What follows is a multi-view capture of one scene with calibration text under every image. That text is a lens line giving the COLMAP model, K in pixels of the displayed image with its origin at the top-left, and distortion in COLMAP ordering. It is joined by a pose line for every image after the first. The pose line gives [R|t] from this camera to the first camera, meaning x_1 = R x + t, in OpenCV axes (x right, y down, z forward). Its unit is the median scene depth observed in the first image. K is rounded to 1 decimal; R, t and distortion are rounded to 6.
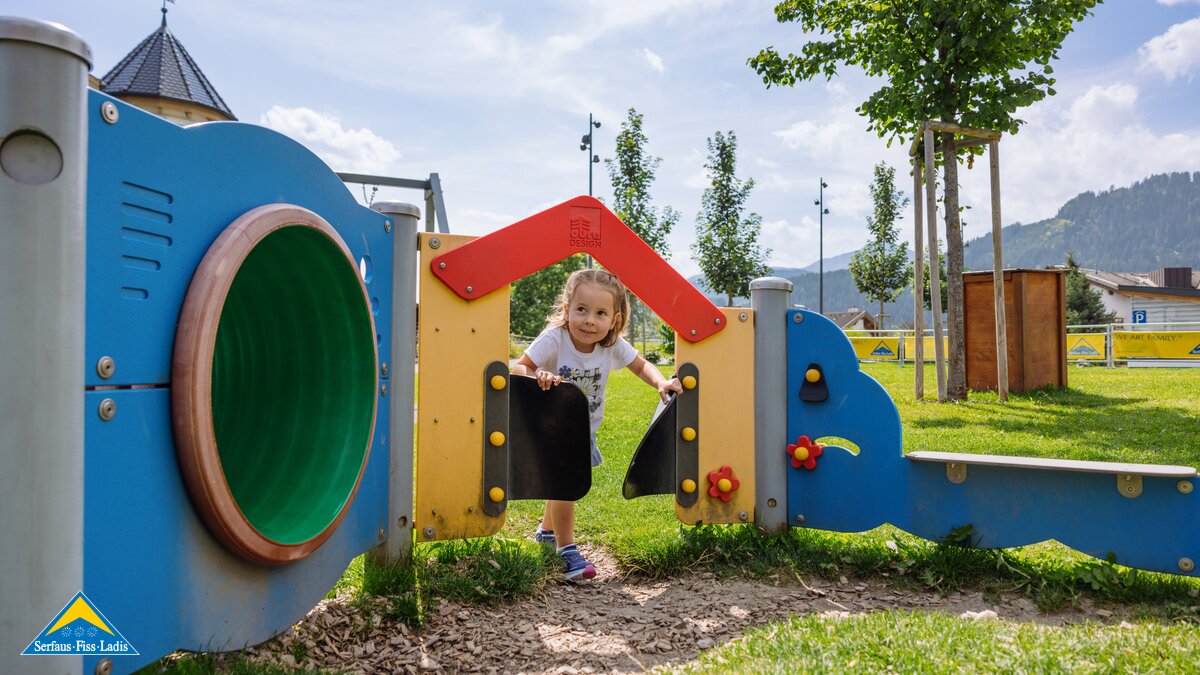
lens RADIAL K [[835.7, 0, 609.2], [0, 835.7, 330.5], [0, 0, 1]] dist [0.005949, 0.001104]
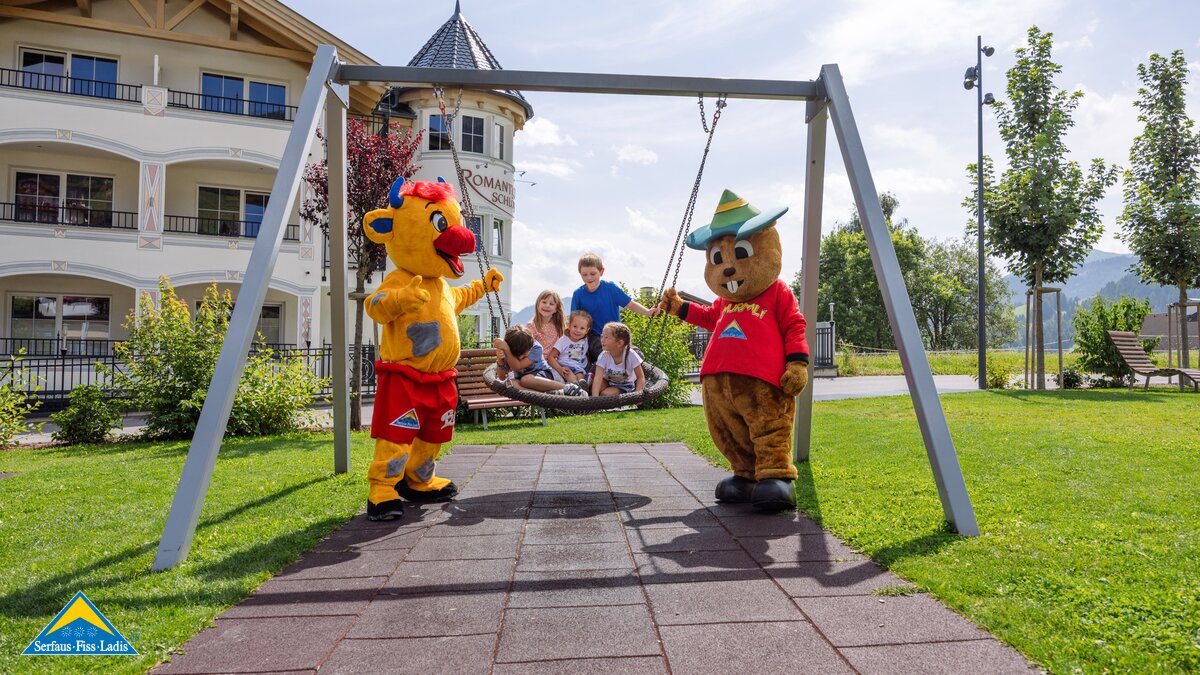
lens RADIAL K [[835.7, 0, 601.2], [0, 835.7, 340.3], [0, 0, 1]] dist [0.005949, 0.001104]
pose [[0.938523, -0.005853, -0.345168, -0.073757], [0.009132, 0.999927, 0.007875, -0.009241], [0.345097, -0.010543, 0.938508, 0.204763]]
